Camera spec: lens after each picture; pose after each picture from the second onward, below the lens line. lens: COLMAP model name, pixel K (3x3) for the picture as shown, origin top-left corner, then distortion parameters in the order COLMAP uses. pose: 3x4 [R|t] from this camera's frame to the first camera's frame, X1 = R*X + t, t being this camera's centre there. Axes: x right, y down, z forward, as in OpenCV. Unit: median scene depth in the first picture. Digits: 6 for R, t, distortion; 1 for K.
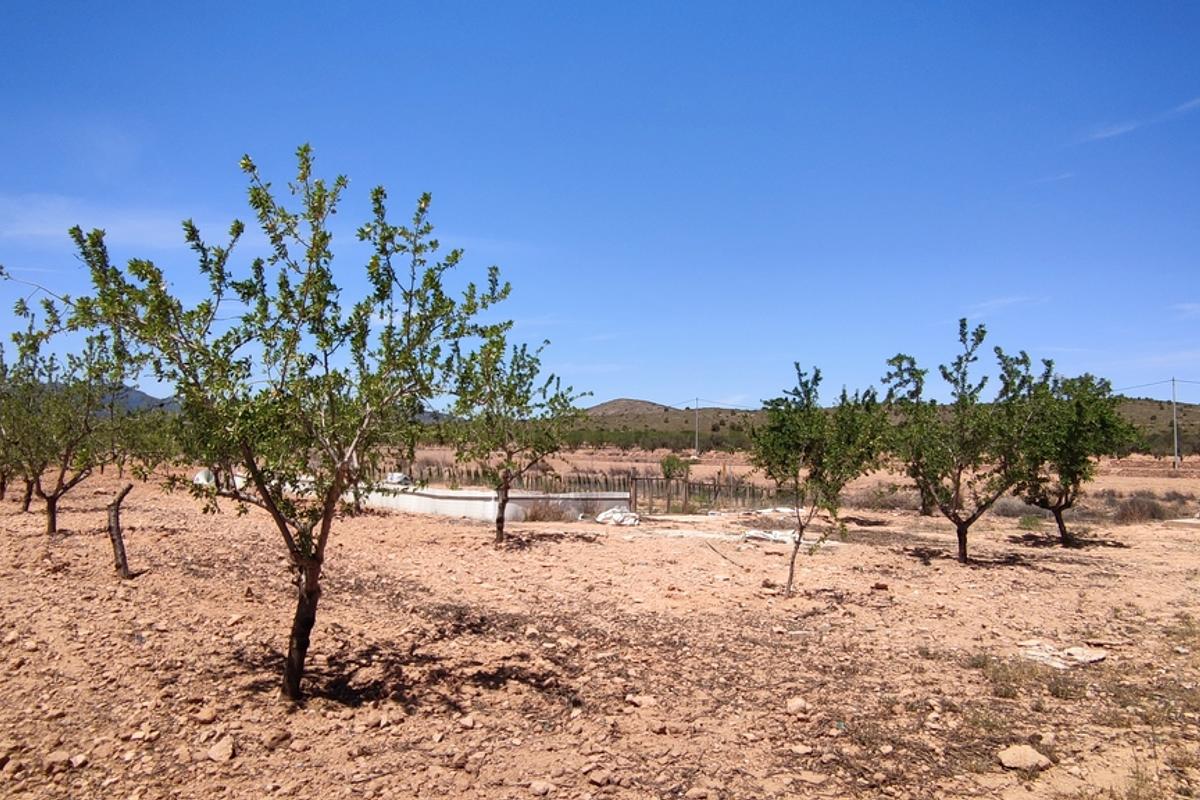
lens RADIAL K [[811.1, 0, 595.5], [0, 811.1, 396.6], [0, 0, 1]] dist [0.004005, -0.001207]
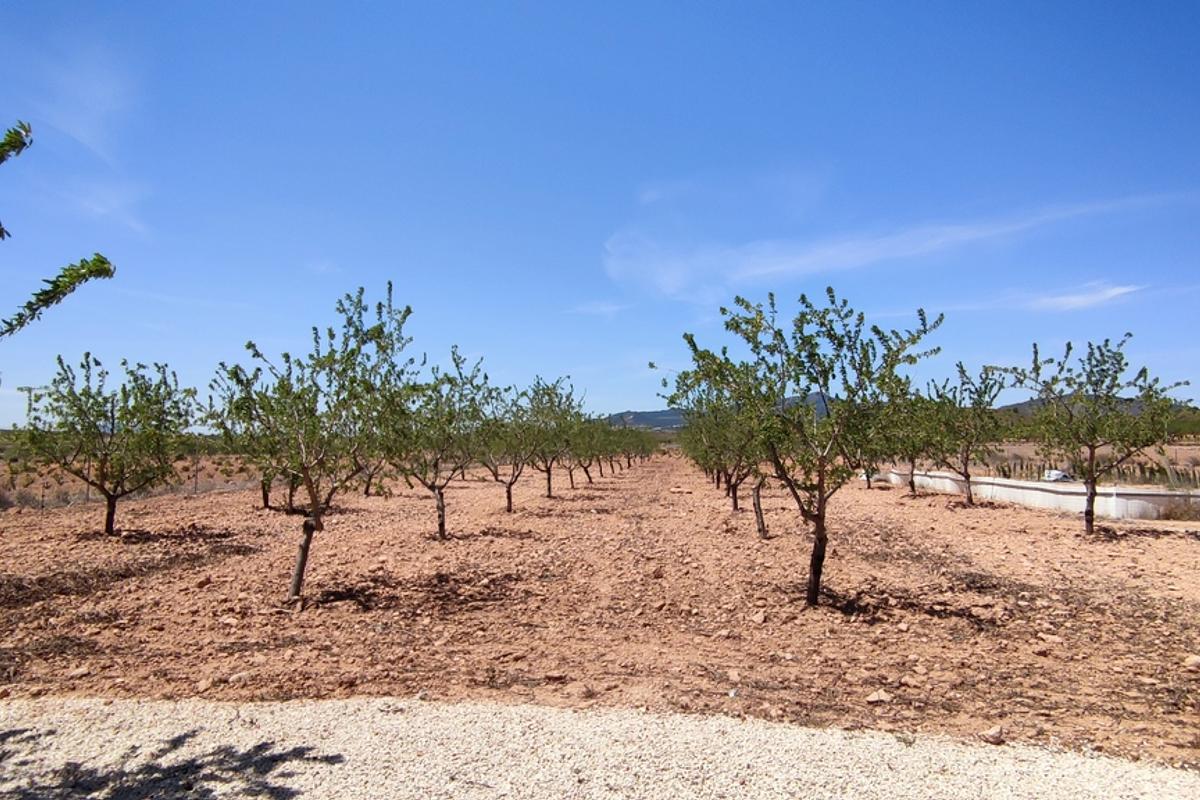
lens RADIAL K [[811.1, 0, 600.5], [0, 811.1, 401.0], [0, 0, 1]] dist [0.004005, -0.001207]
pose [[0.690225, -0.064891, -0.720679, 0.205212], [0.067360, 0.997408, -0.025294, -0.005084], [0.720452, -0.031086, 0.692807, -0.155386]]
